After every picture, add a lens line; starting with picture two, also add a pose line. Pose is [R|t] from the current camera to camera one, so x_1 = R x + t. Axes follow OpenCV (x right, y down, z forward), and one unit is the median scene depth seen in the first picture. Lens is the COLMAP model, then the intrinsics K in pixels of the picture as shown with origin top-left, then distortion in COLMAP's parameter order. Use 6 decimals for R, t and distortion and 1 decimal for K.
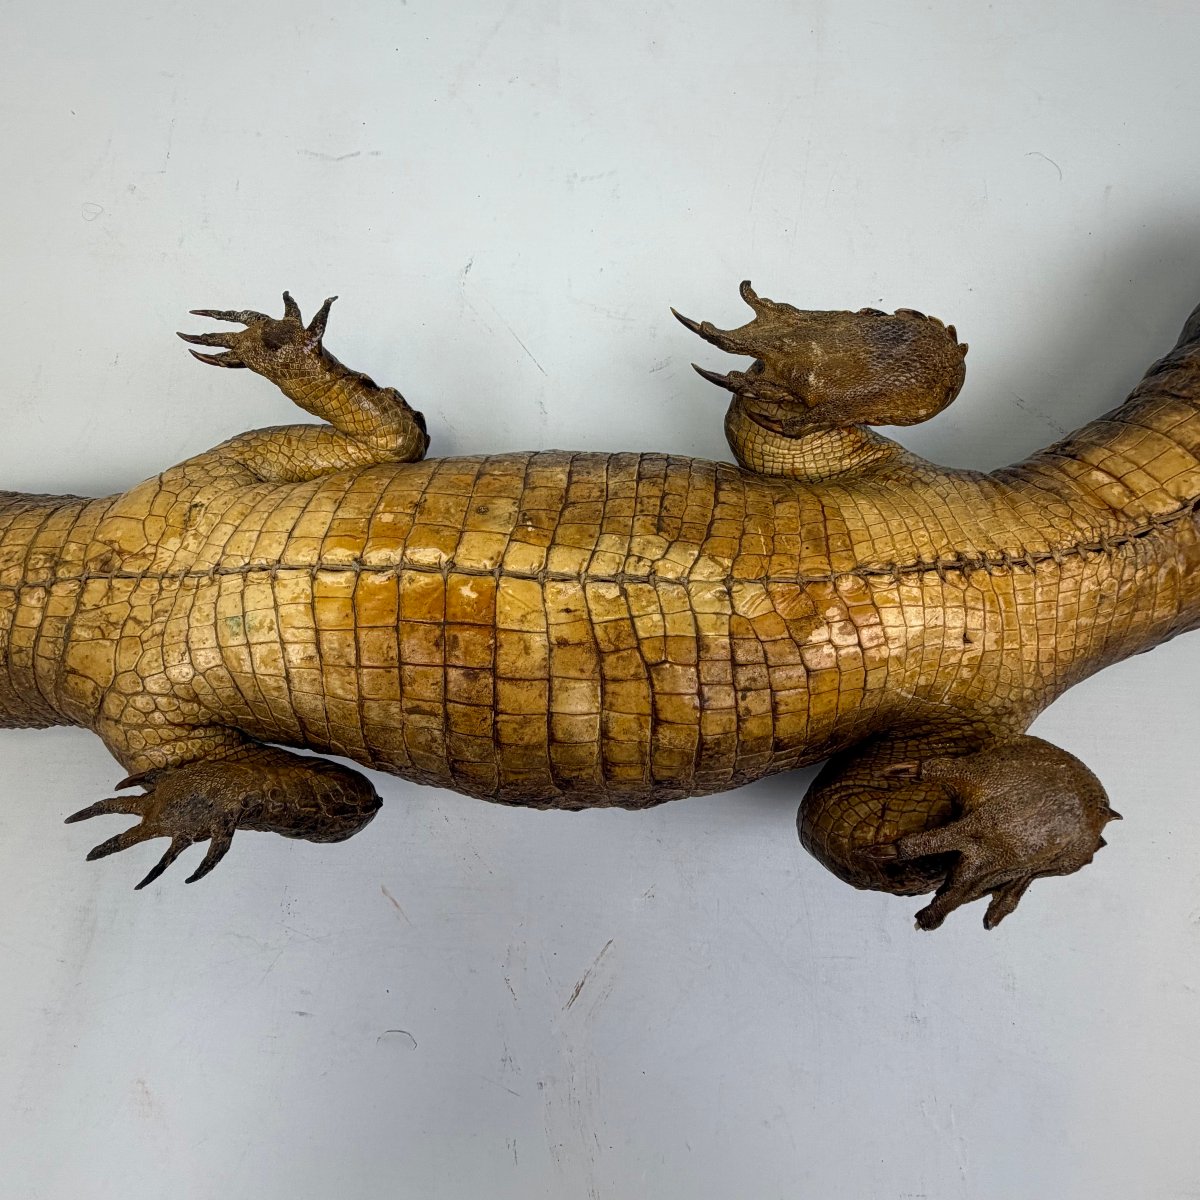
lens RADIAL K [[826.9, 0, 599.1], [0, 826.9, 597.7], [0, 0, 1]] dist [0.002230, 0.004662]
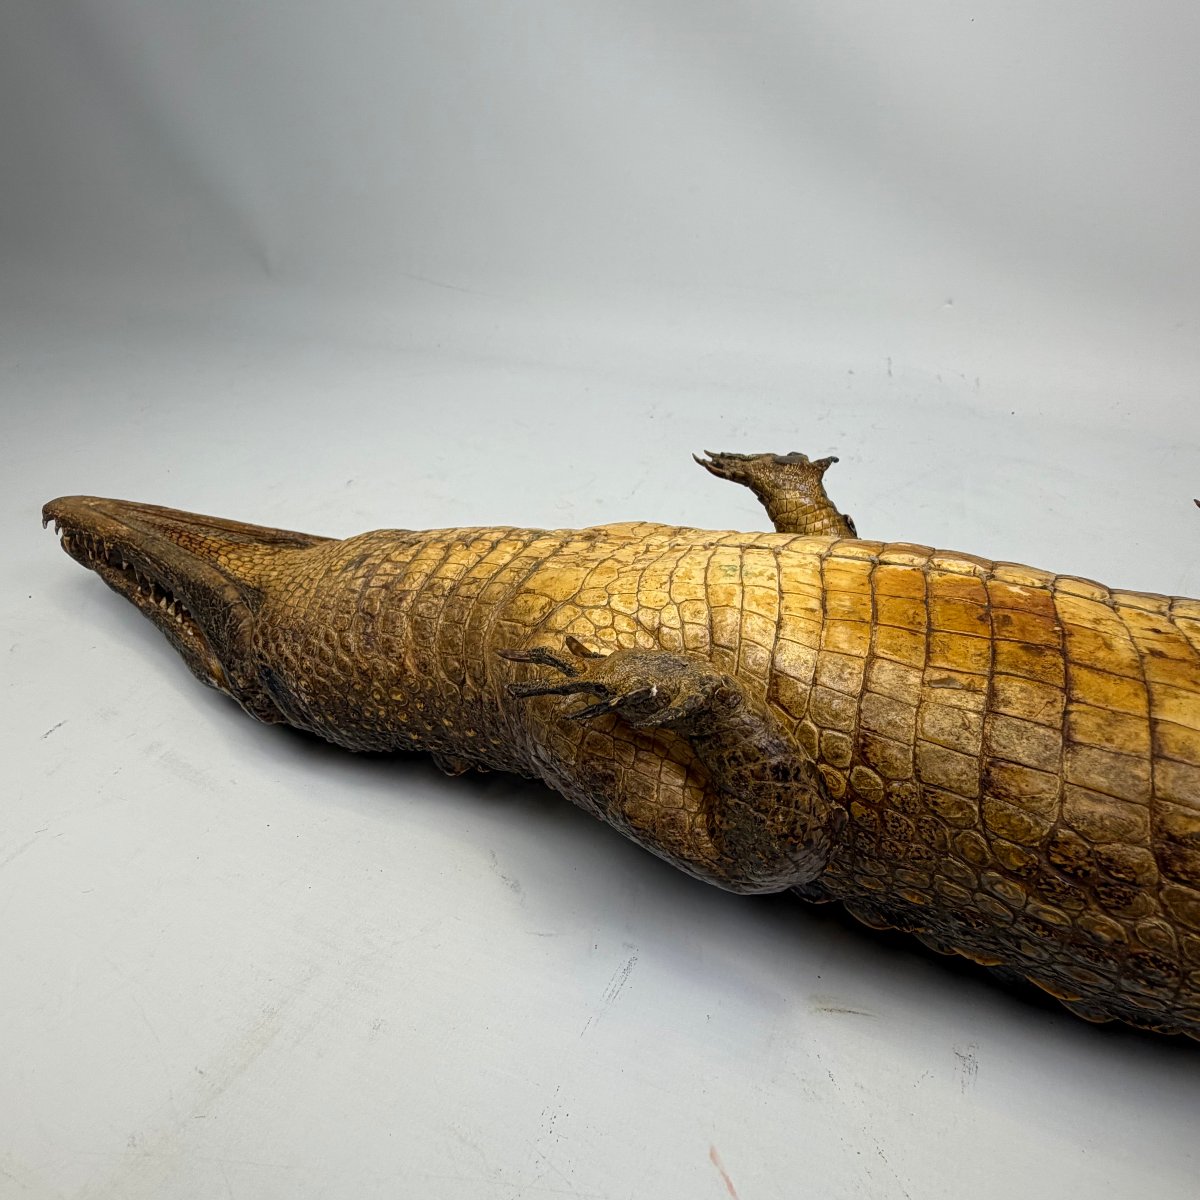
lens RADIAL K [[826.9, 0, 597.1], [0, 826.9, 597.8], [0, 0, 1]] dist [0.002230, 0.004662]
pose [[0.945446, 0.170136, -0.277823, -0.324964], [-0.318580, 0.661127, -0.679277, 0.694866], [0.068106, 0.730729, 0.679262, 0.415735]]
